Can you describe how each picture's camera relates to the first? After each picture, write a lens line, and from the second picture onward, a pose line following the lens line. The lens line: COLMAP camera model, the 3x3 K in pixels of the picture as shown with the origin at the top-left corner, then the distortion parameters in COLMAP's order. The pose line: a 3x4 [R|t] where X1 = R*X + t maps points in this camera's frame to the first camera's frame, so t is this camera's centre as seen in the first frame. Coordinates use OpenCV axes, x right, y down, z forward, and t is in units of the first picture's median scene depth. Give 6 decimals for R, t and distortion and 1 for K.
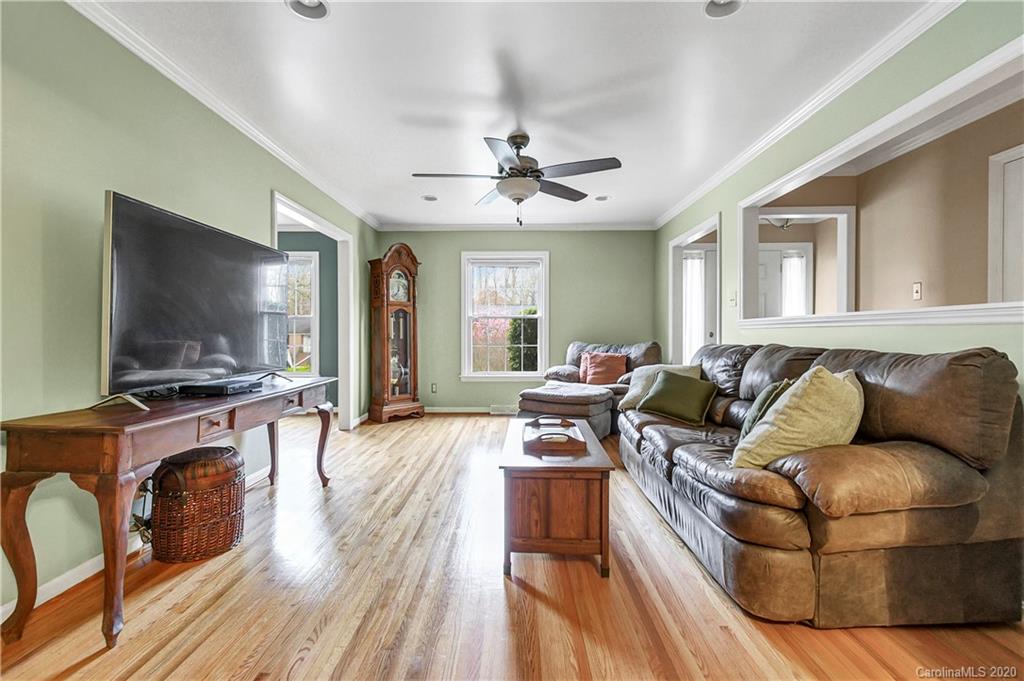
lens RADIAL K [[468.4, 0, 523.2], [0, 468.4, 332.7], [0, 0, 1]] dist [0.005044, -0.001266]
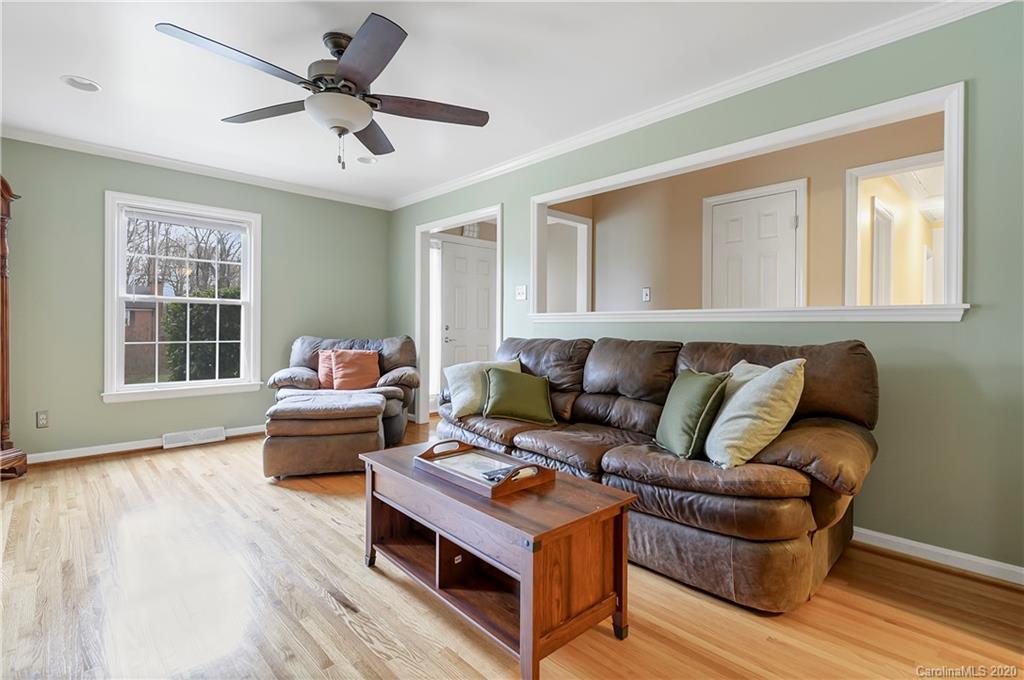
lens RADIAL K [[468.4, 0, 510.8], [0, 468.4, 330.7], [0, 0, 1]] dist [0.005044, -0.001266]
pose [[0.728754, -0.001376, 0.684774, -0.252466], [-0.006456, 0.999940, 0.008881, 0.000320], [-0.684745, -0.010893, 0.728701, 0.282662]]
